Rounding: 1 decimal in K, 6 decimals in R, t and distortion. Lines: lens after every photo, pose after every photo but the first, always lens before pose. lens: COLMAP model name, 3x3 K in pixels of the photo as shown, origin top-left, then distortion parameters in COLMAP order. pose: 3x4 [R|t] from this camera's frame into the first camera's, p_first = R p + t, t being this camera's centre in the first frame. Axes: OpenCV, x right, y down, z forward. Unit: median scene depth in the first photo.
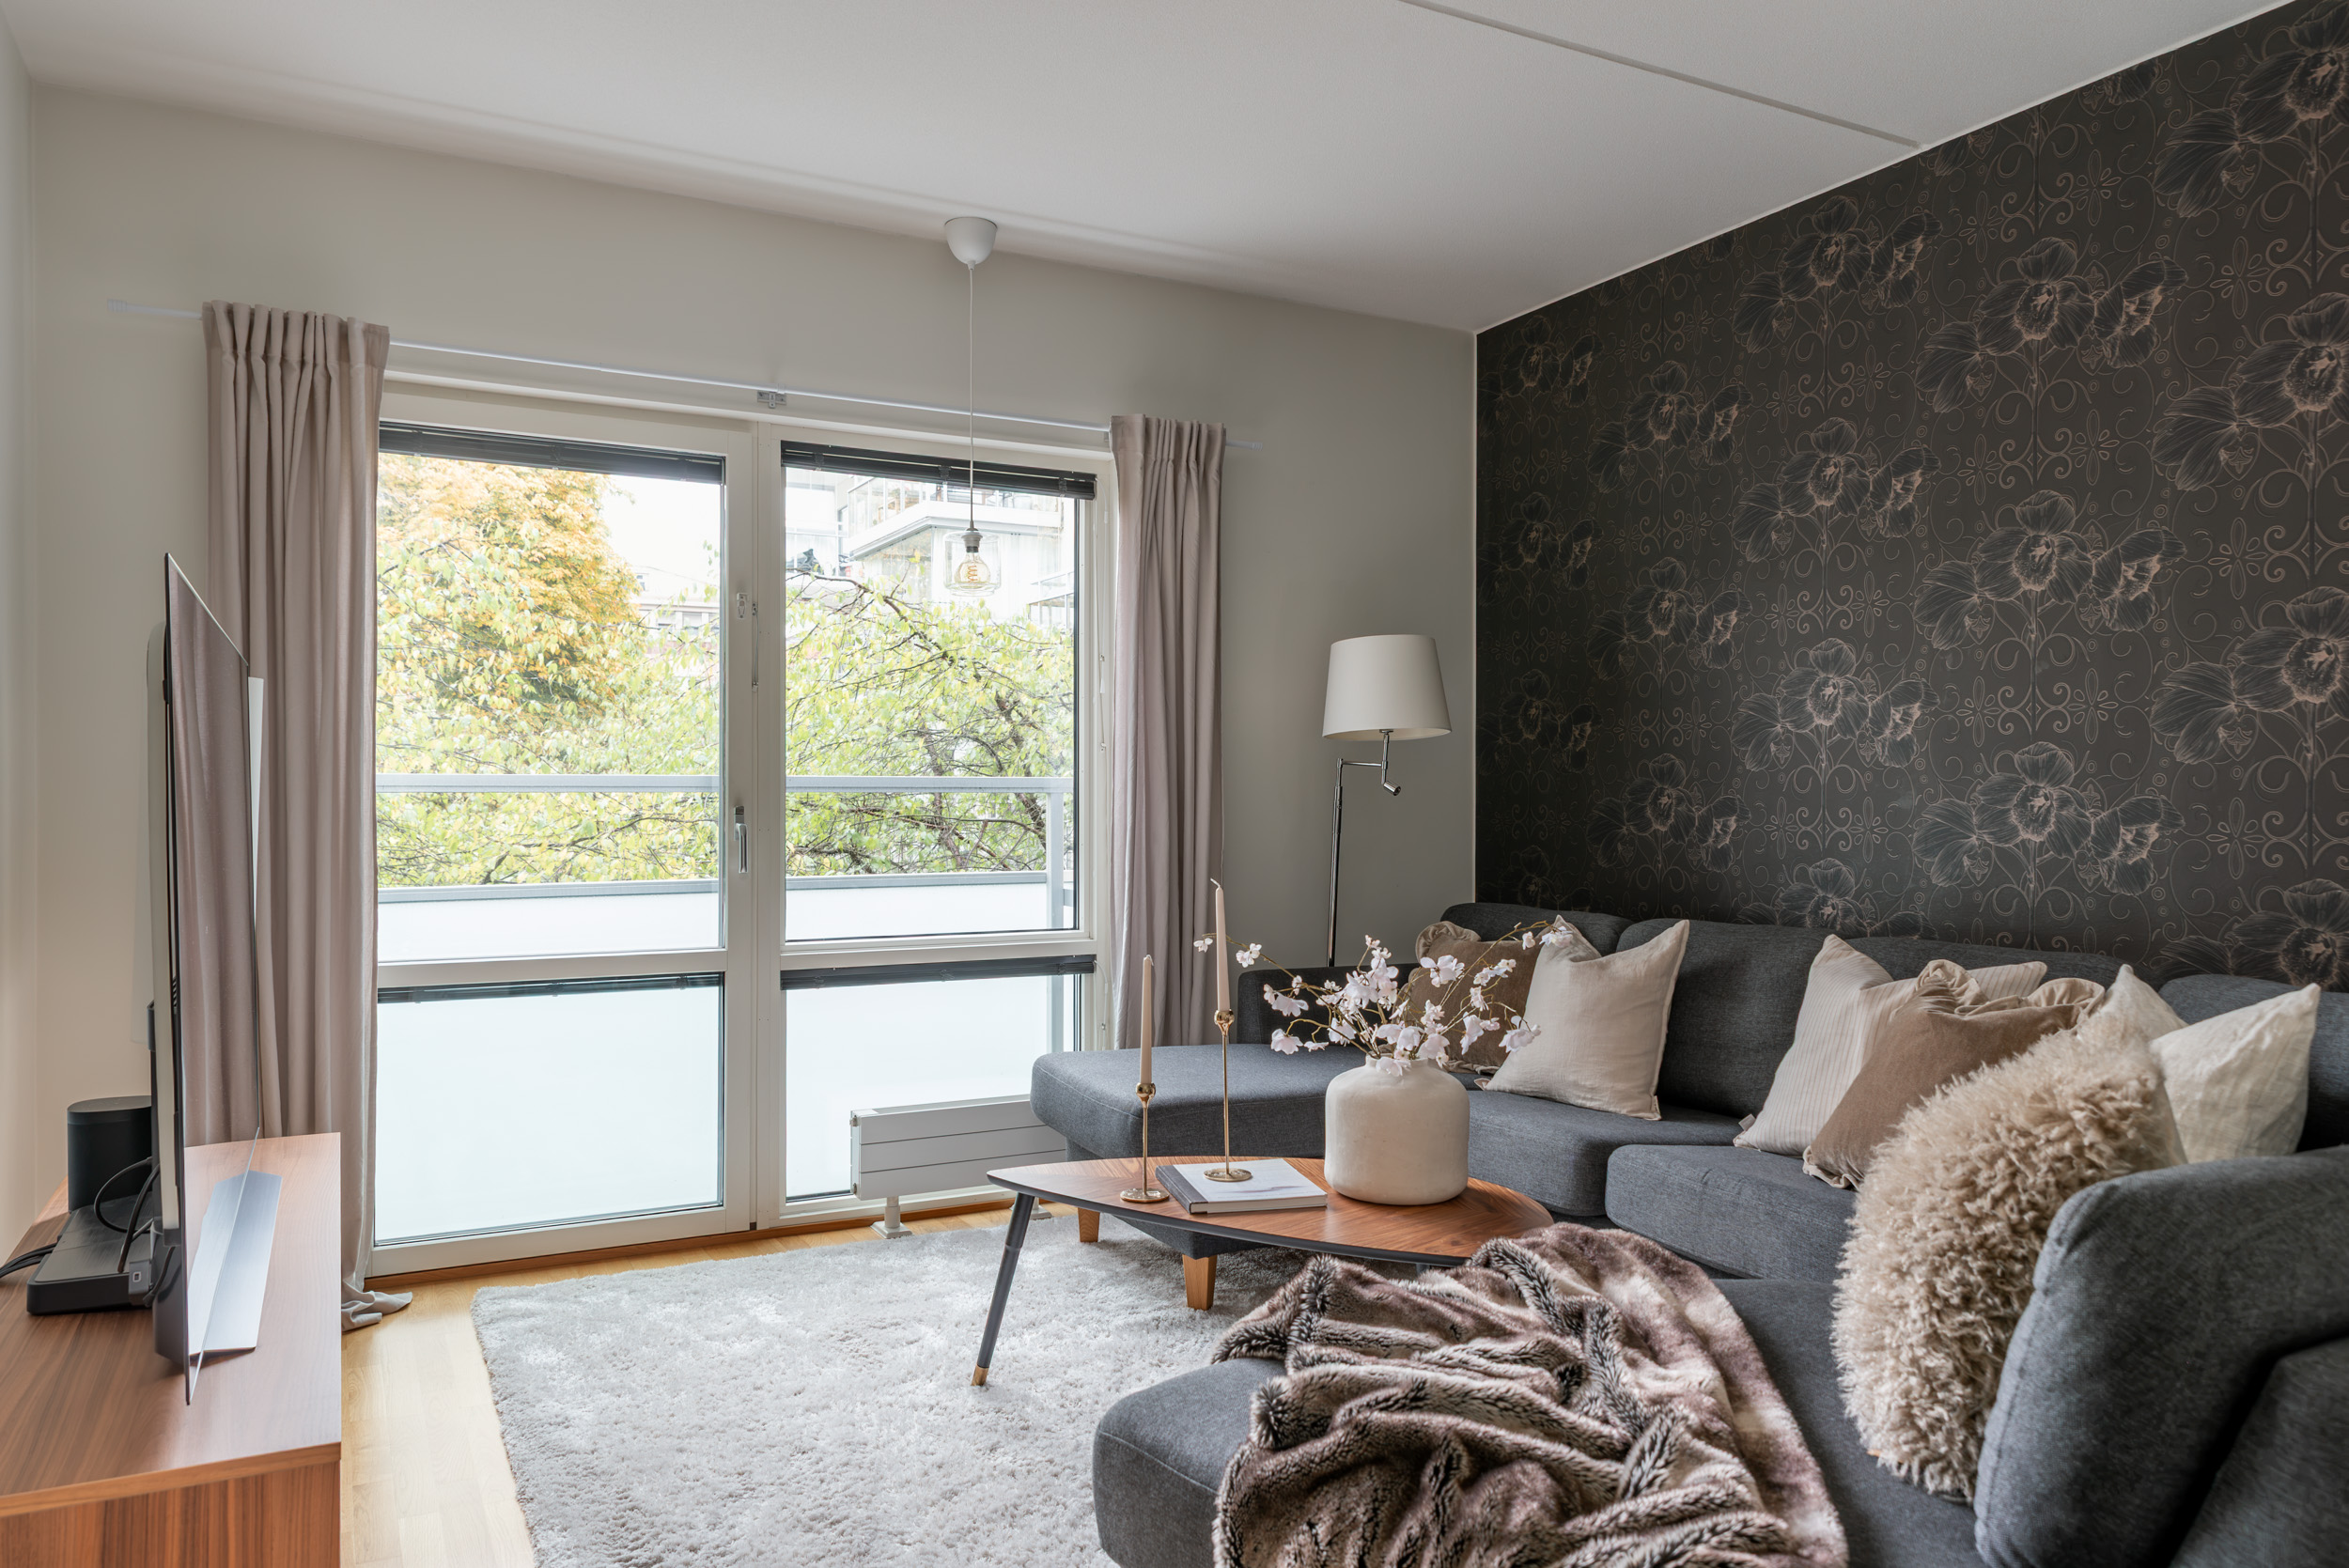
lens RADIAL K [[1580.6, 0, 1174.5], [0, 1580.6, 784.0], [0, 0, 1]] dist [0.009324, -0.002462]
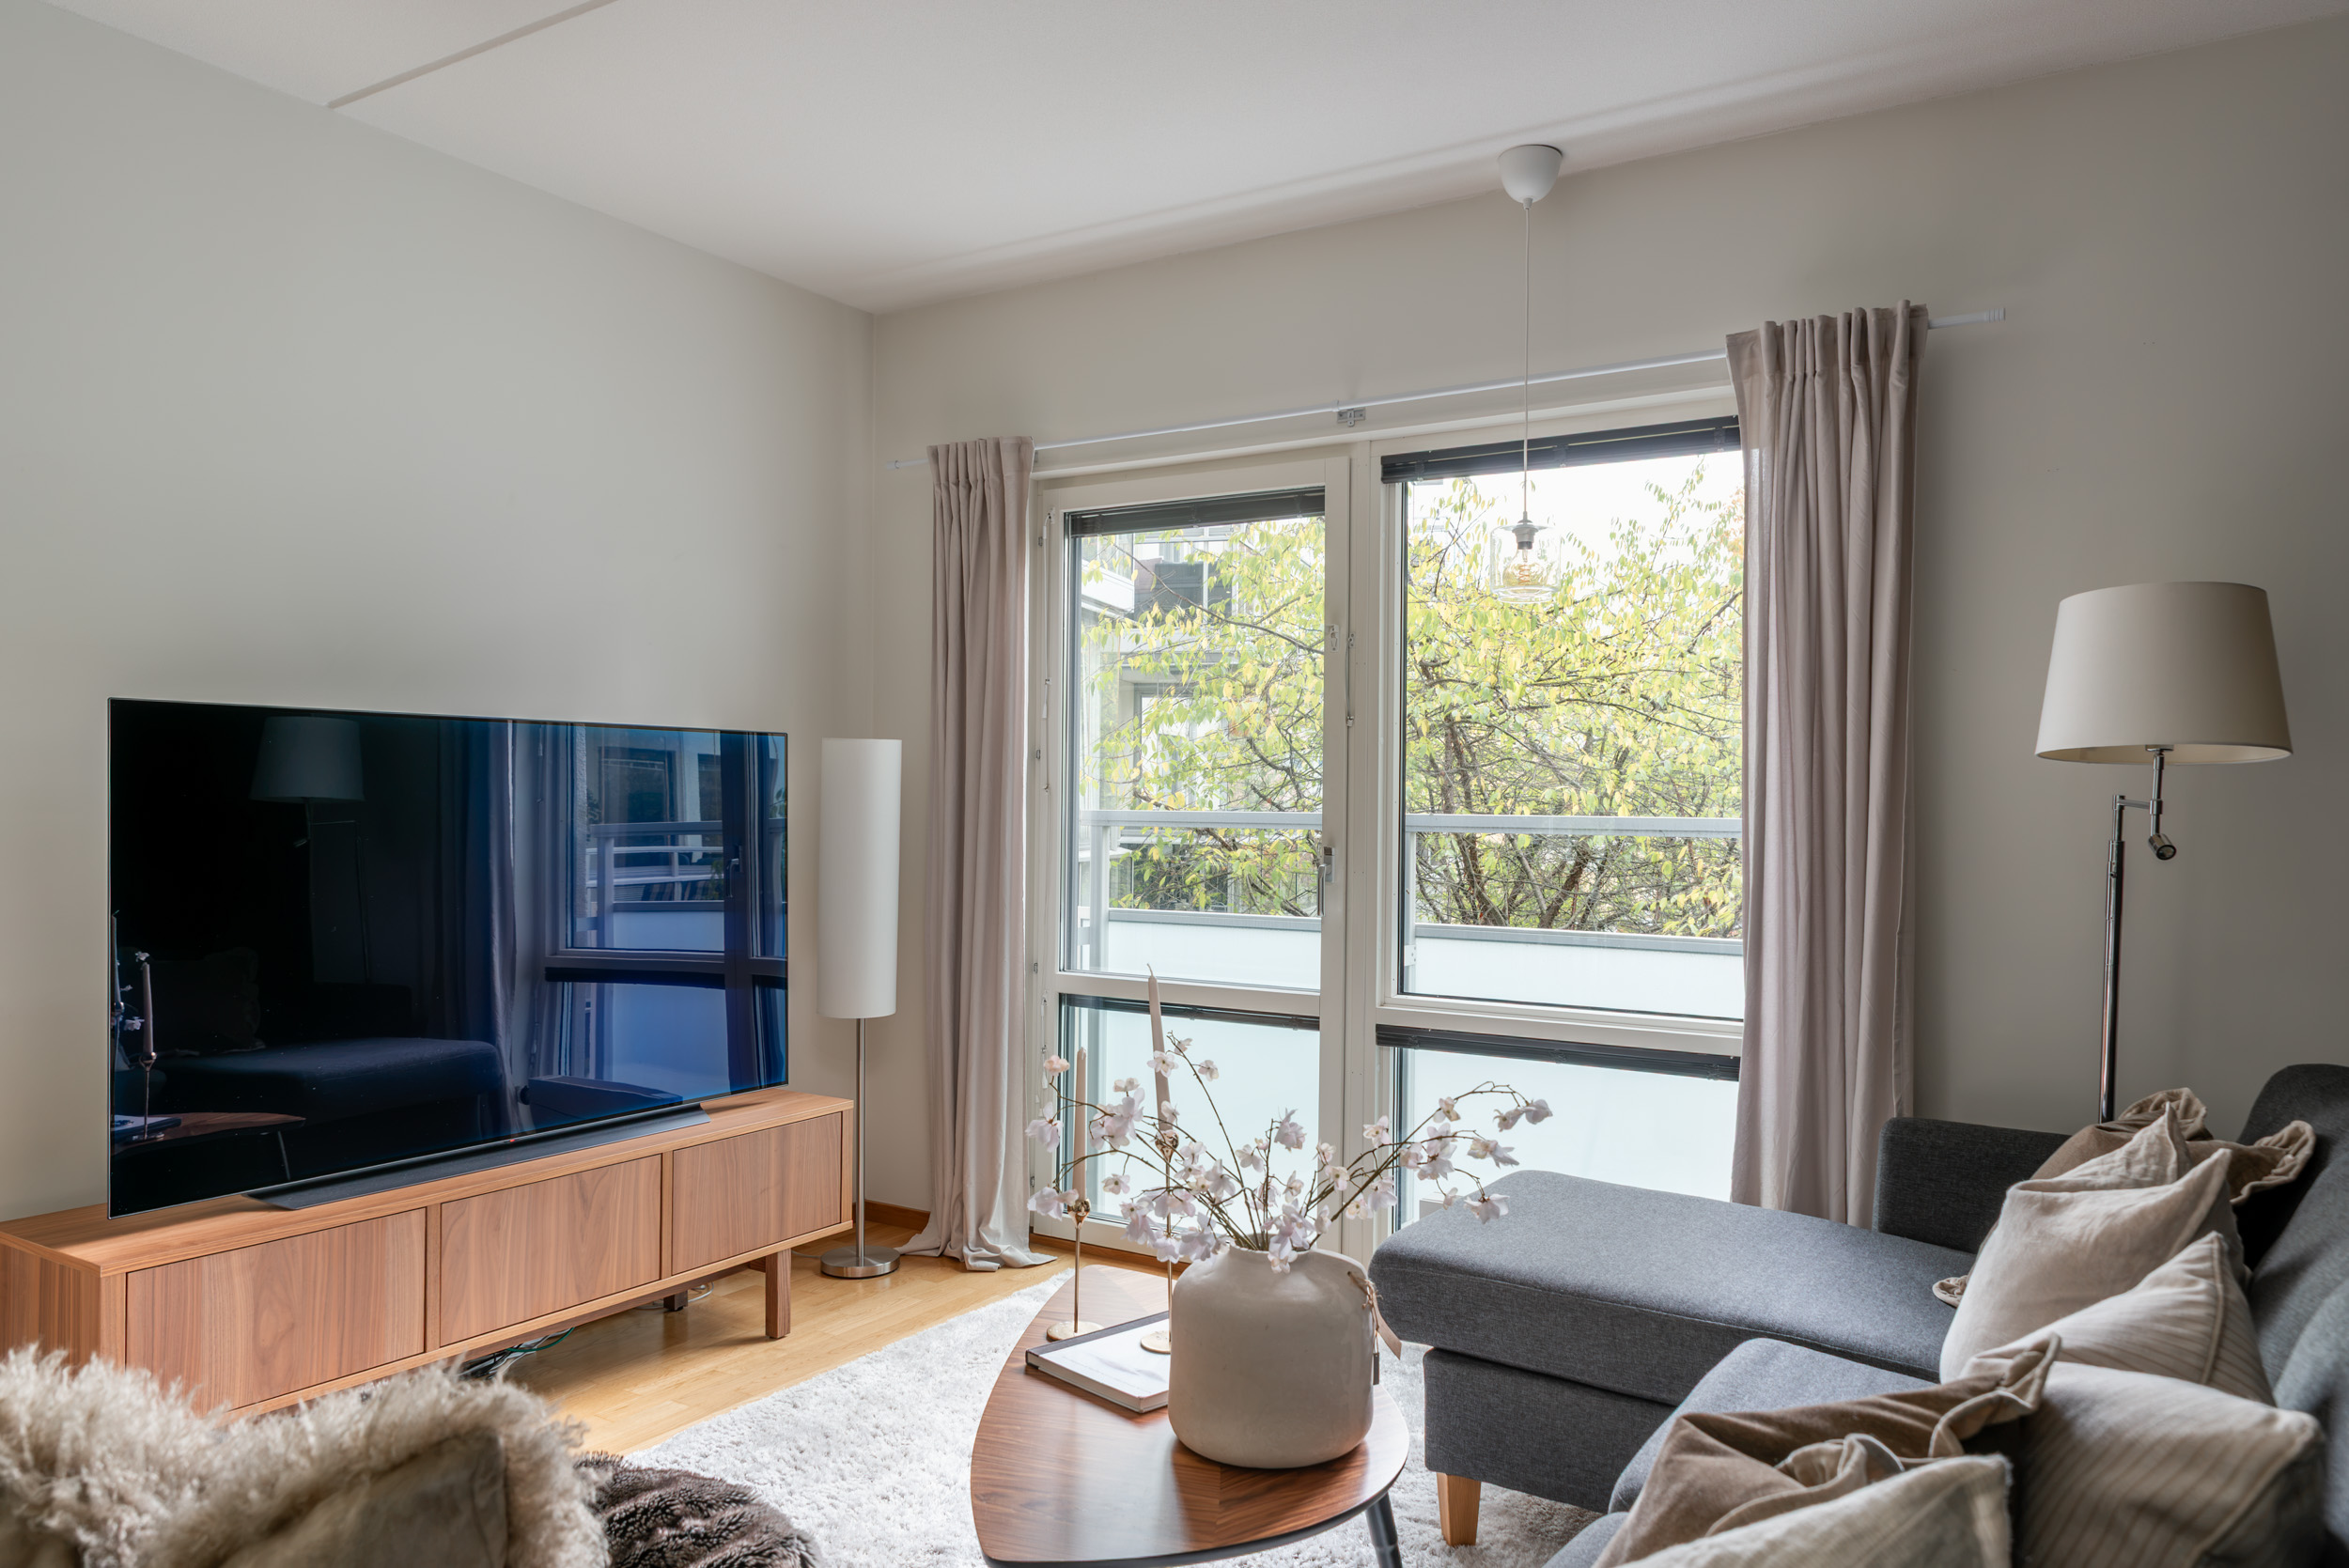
lens RADIAL K [[1580.6, 0, 1174.5], [0, 1580.6, 784.0], [0, 0, 1]] dist [0.009324, -0.002462]
pose [[0.450303, 0.004327, -0.892865, 0.529661], [-0.018991, 0.999808, -0.004732, -0.017373], [0.892674, 0.019087, 0.450299, 0.470276]]
